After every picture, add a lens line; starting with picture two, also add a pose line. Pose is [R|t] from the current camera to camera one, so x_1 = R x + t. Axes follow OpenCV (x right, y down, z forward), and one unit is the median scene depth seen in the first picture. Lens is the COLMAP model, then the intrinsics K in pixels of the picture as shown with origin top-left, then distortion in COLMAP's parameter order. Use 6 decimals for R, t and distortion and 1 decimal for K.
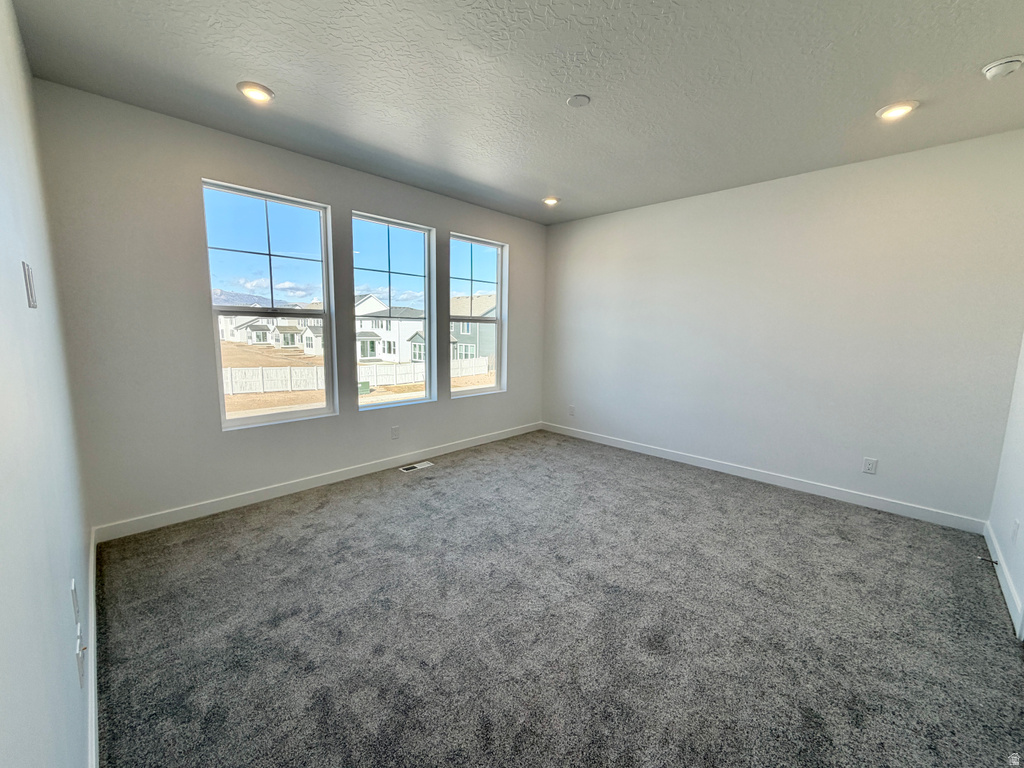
lens RADIAL K [[408.3, 0, 508.1], [0, 408.3, 382.1], [0, 0, 1]] dist [0.001260, 0.000096]
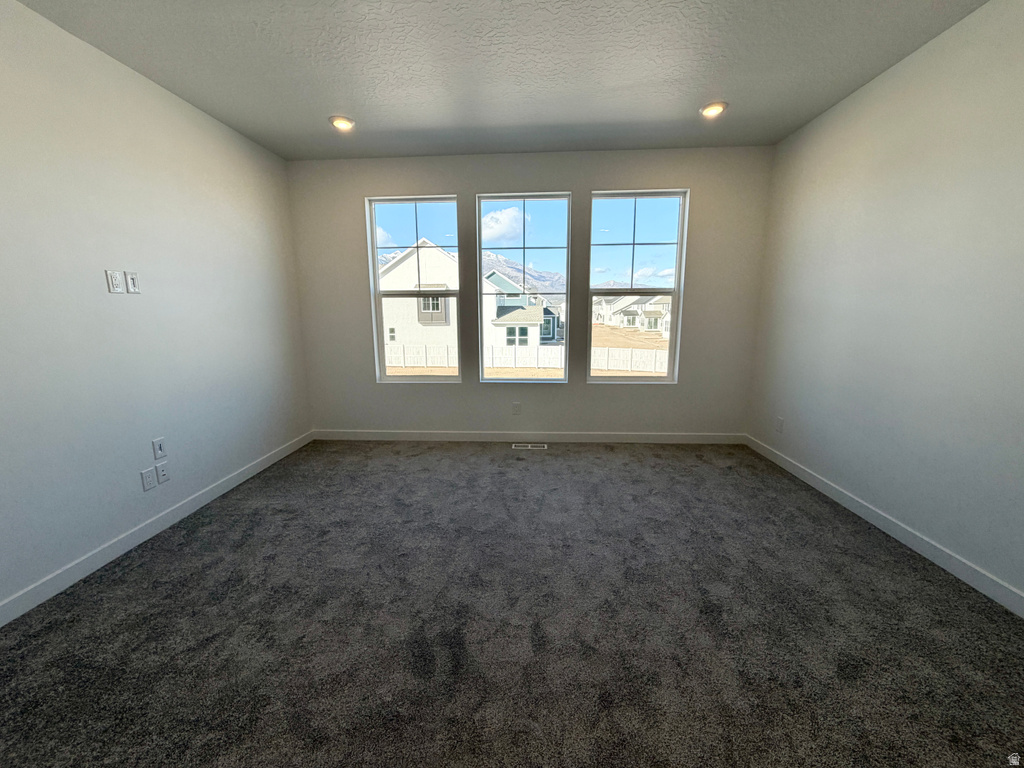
lens RADIAL K [[408.3, 0, 508.1], [0, 408.3, 382.1], [0, 0, 1]] dist [0.001260, 0.000096]
pose [[0.658191, 0.109402, -0.744860, 0.450338], [-0.081501, 0.993925, 0.073965, -0.014925], [0.748427, 0.012023, 0.663108, 0.304356]]
